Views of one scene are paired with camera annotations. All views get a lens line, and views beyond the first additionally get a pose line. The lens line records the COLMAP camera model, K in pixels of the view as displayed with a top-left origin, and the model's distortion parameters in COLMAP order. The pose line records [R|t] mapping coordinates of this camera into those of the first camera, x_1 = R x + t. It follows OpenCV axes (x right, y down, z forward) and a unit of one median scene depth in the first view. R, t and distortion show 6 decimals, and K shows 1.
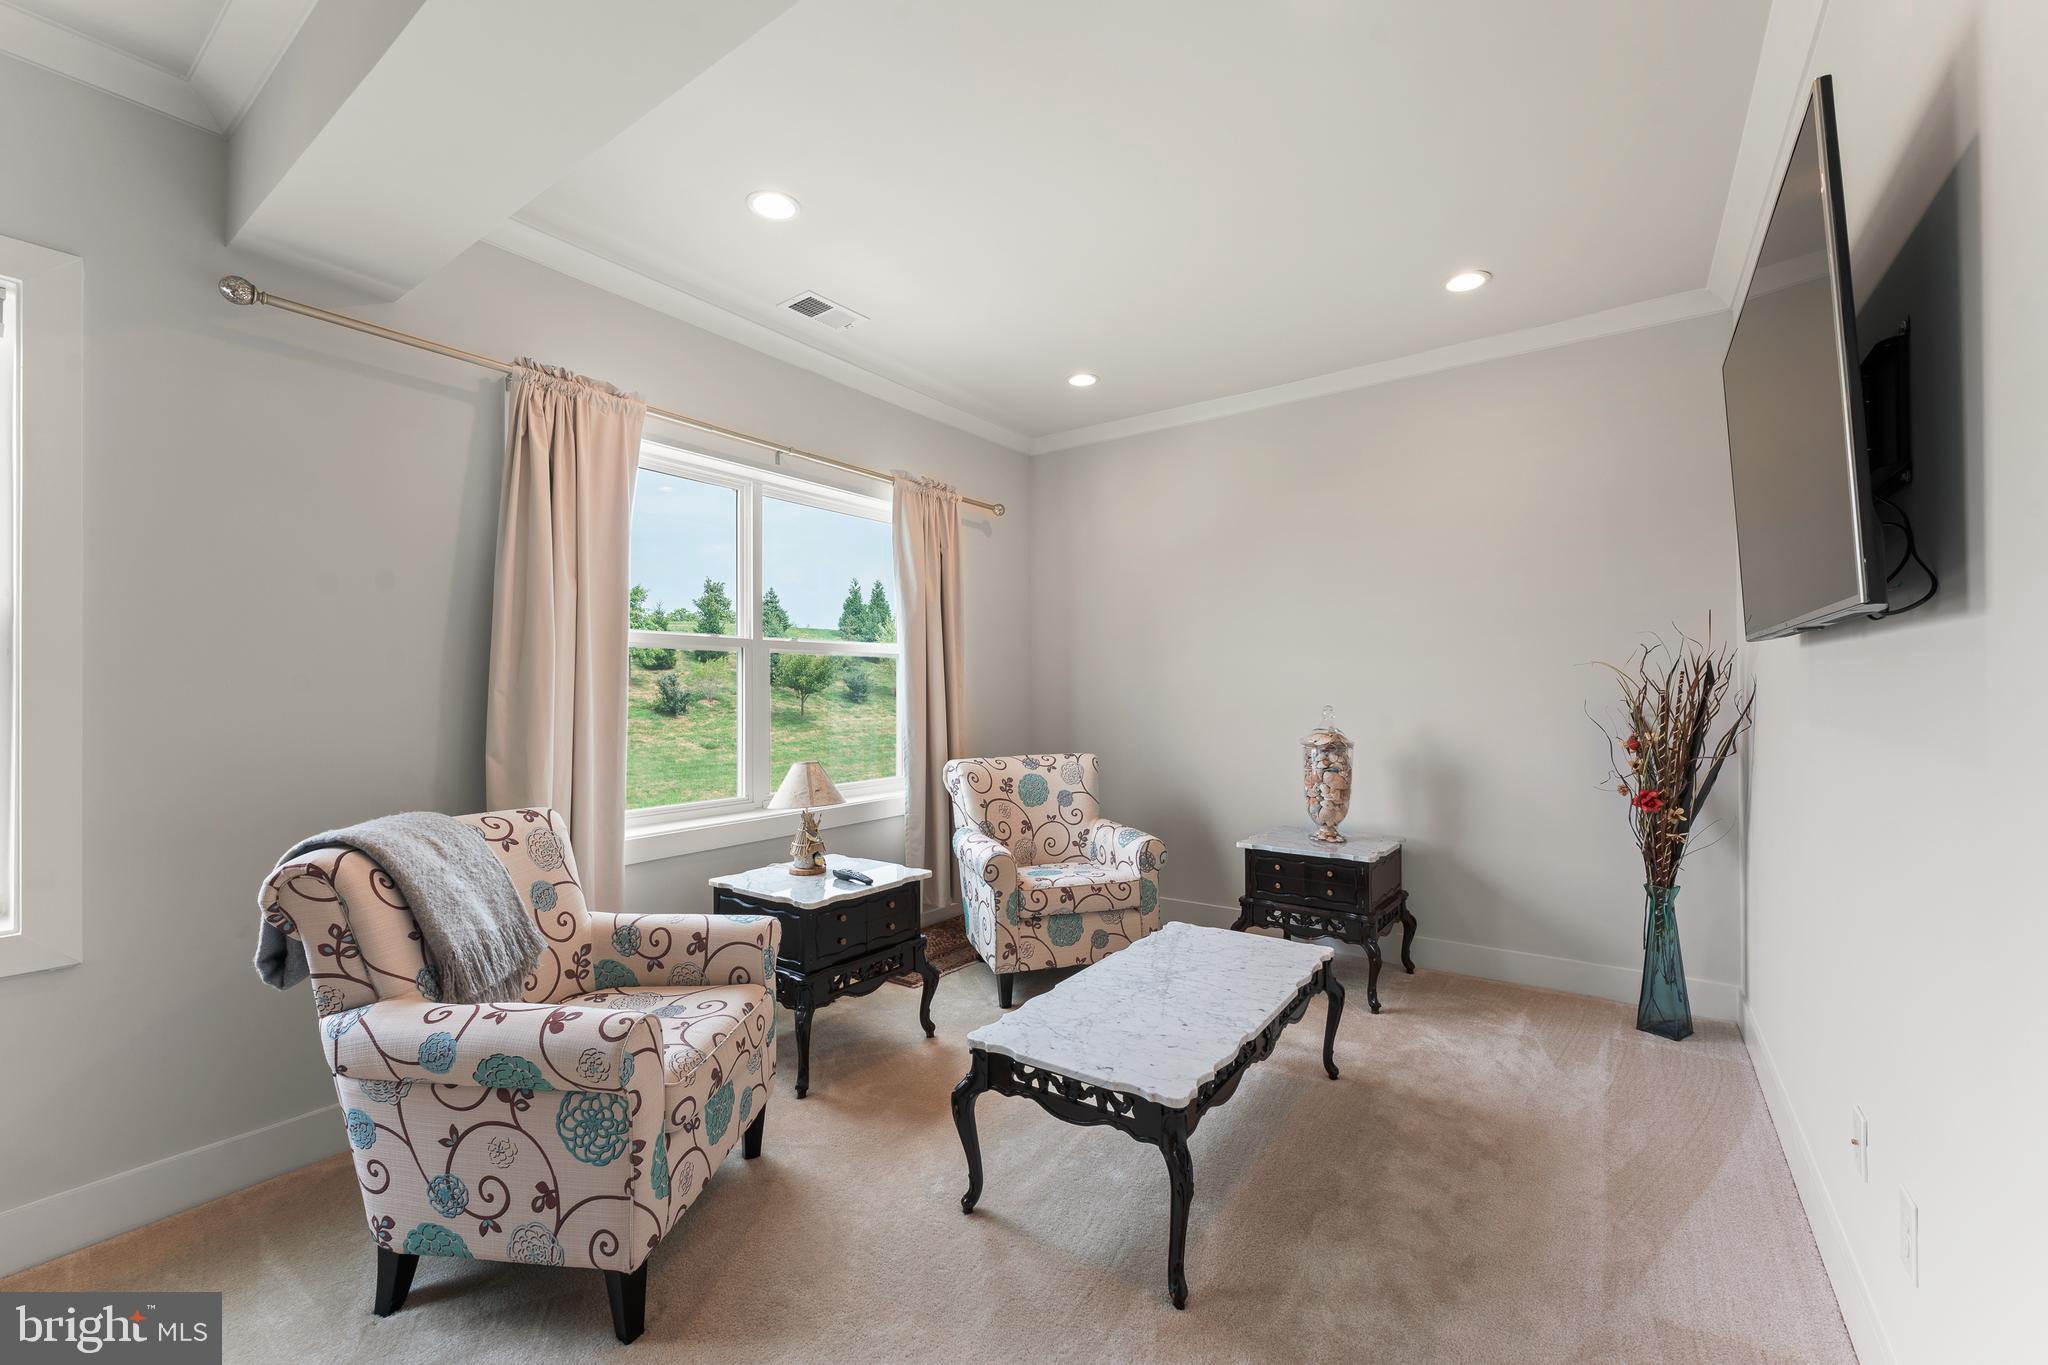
lens RADIAL K [[821.3, 0, 1029.9], [0, 821.3, 680.1], [0, 0, 1]] dist [-0.000974, 0.000248]
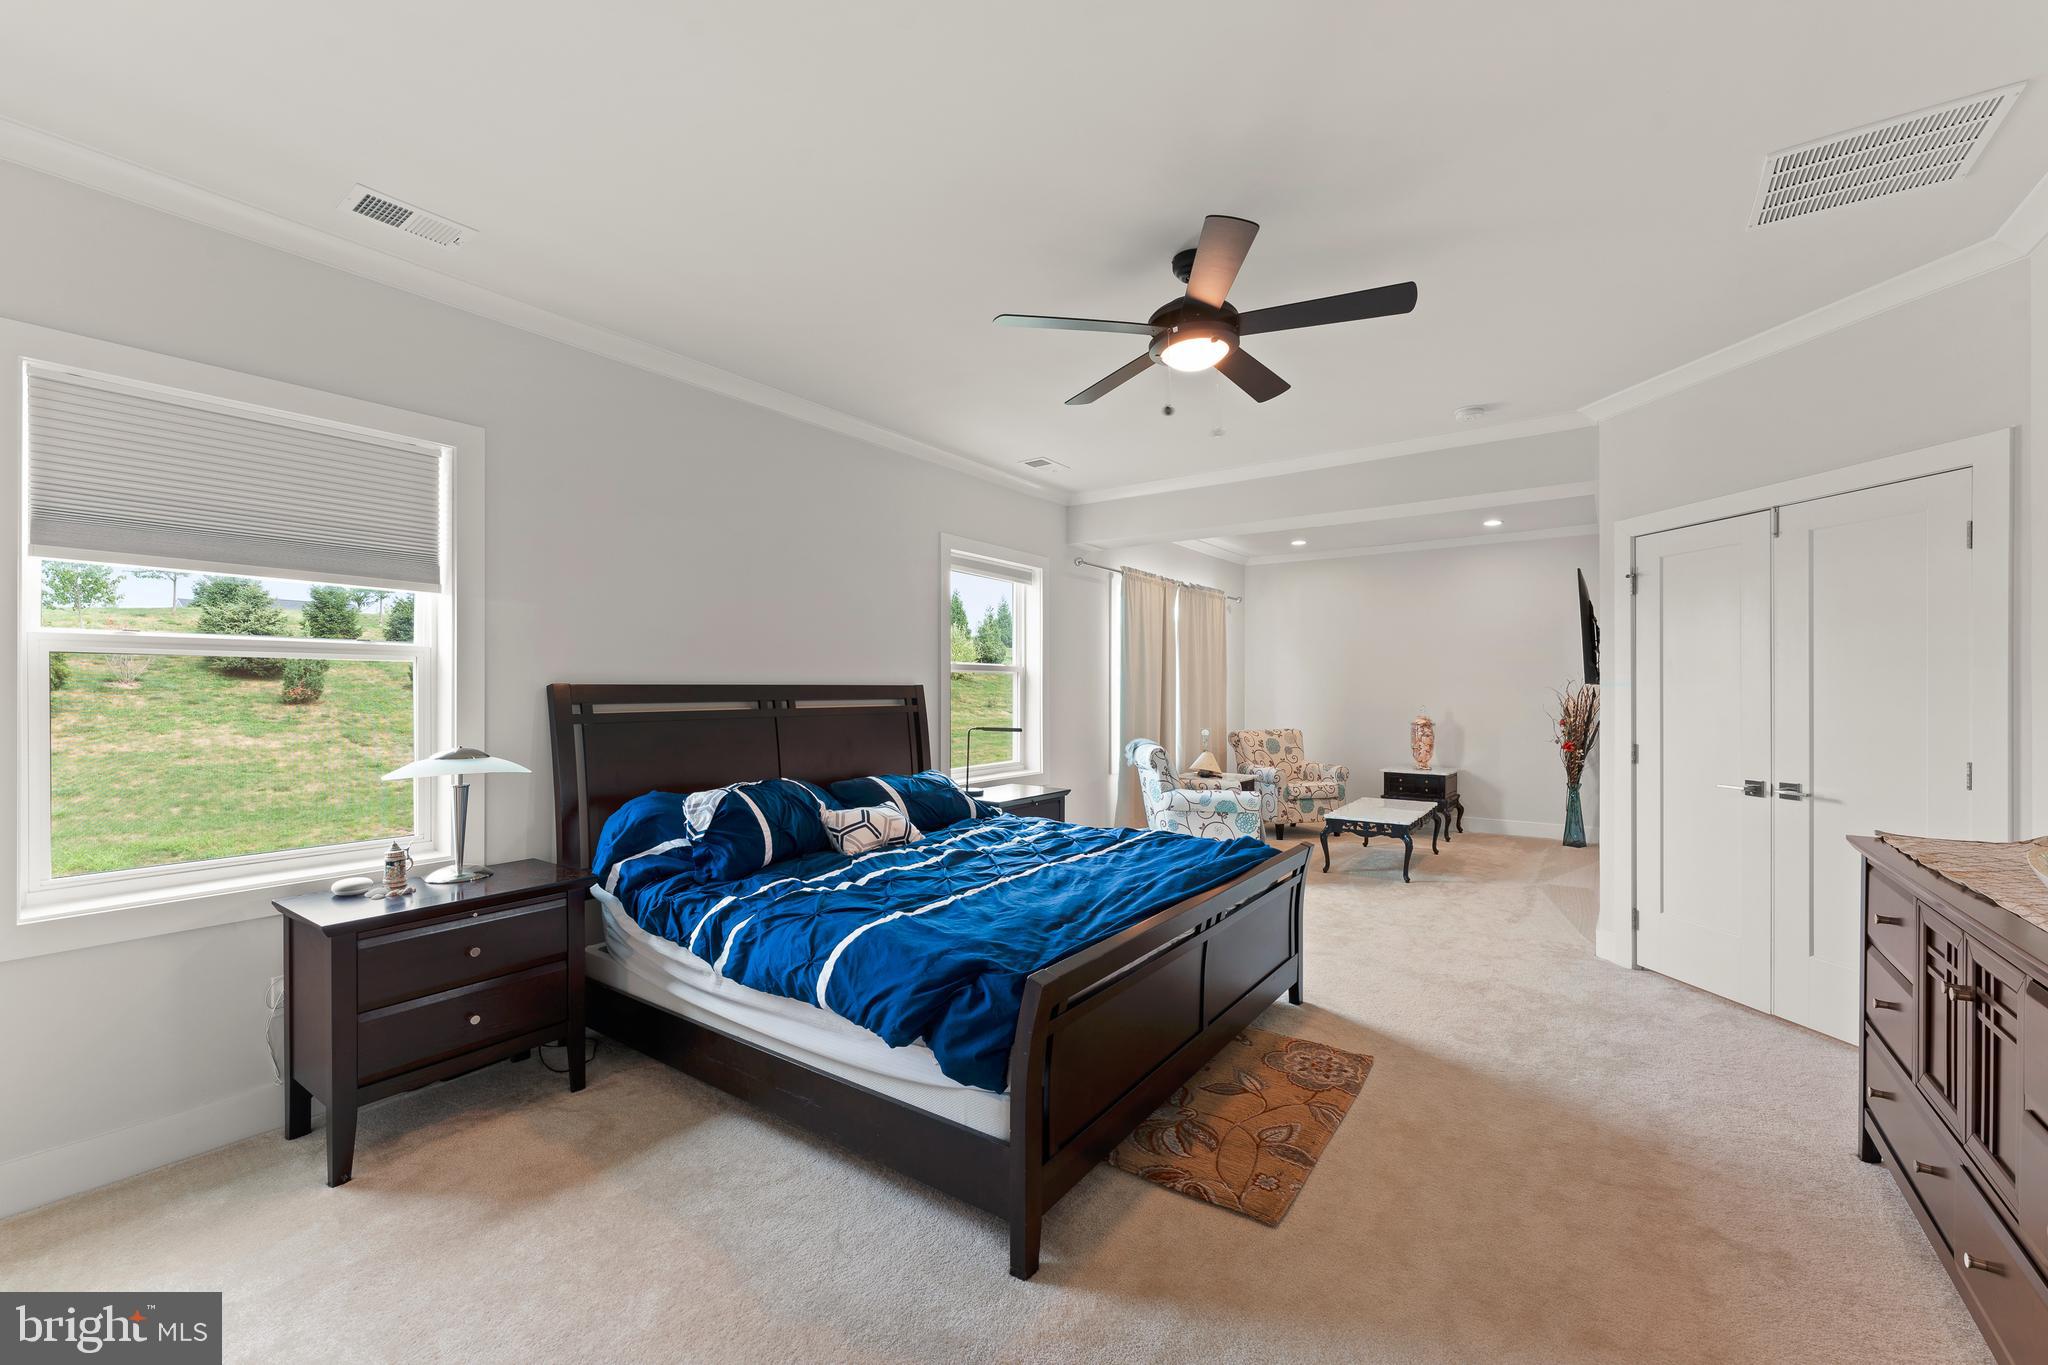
lens RADIAL K [[821.3, 0, 1027.1], [0, 821.3, 688.2], [0, 0, 1]] dist [-0.000974, 0.000248]
pose [[0.999963, 0.007682, -0.003763, -0.767419], [-0.007638, 0.999904, 0.011571, -0.034063], [0.003852, -0.011542, 0.999926, -1.319325]]
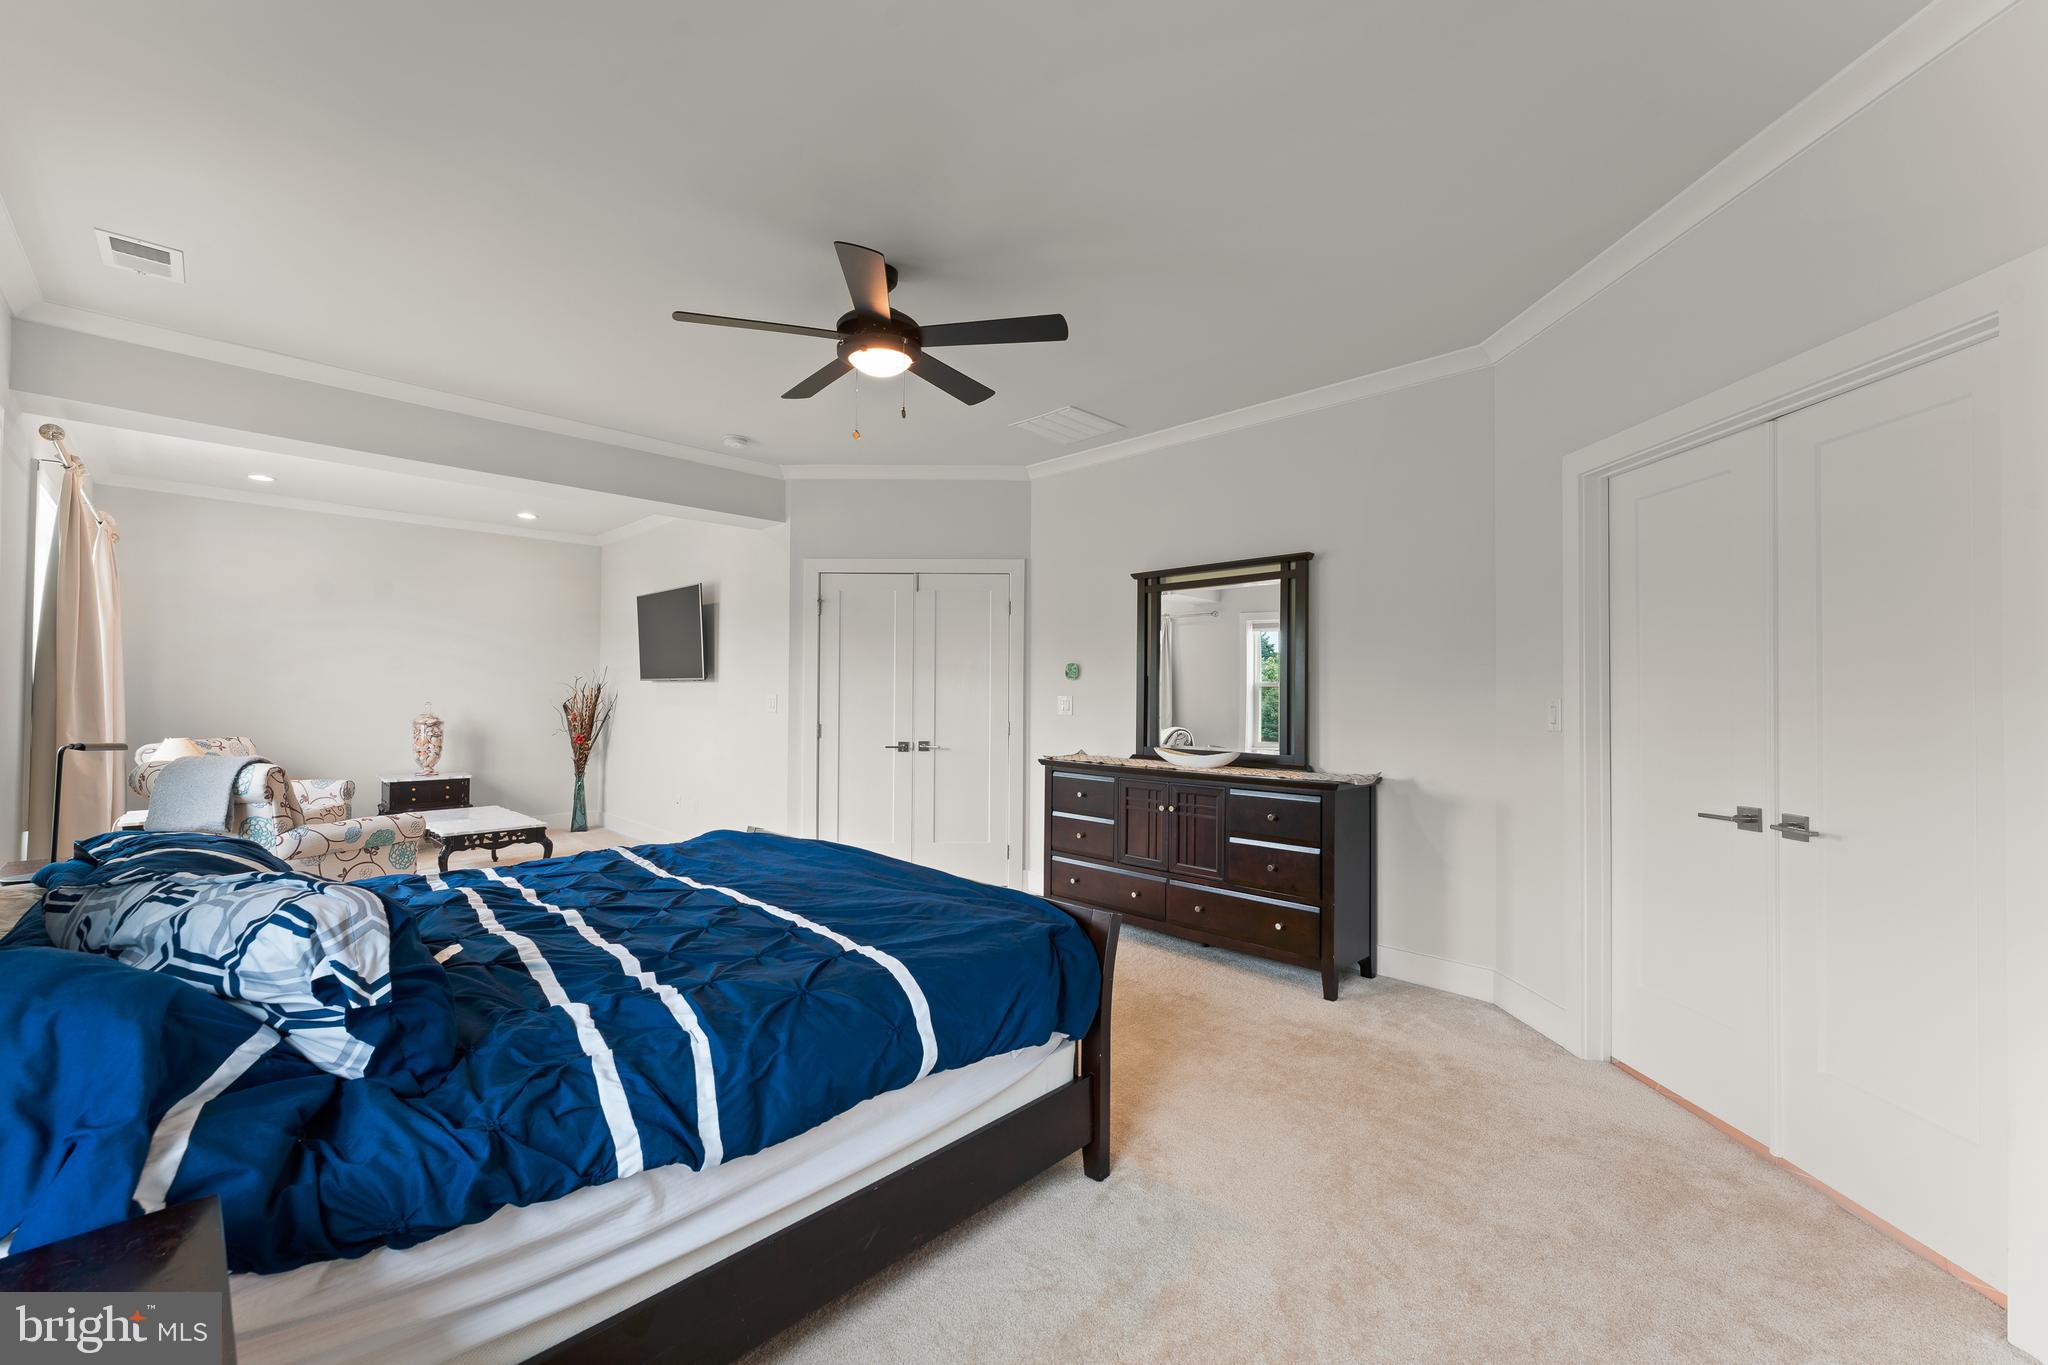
lens RADIAL K [[821.3, 0, 1034.7], [0, 821.3, 693.9], [0, 0, 1]] dist [-0.000974, 0.000248]
pose [[0.147511, 0.011757, 0.988990, -1.504725], [-0.019581, 0.999768, -0.008965, 0.003160], [-0.988867, -0.018043, 0.147707, -0.739147]]
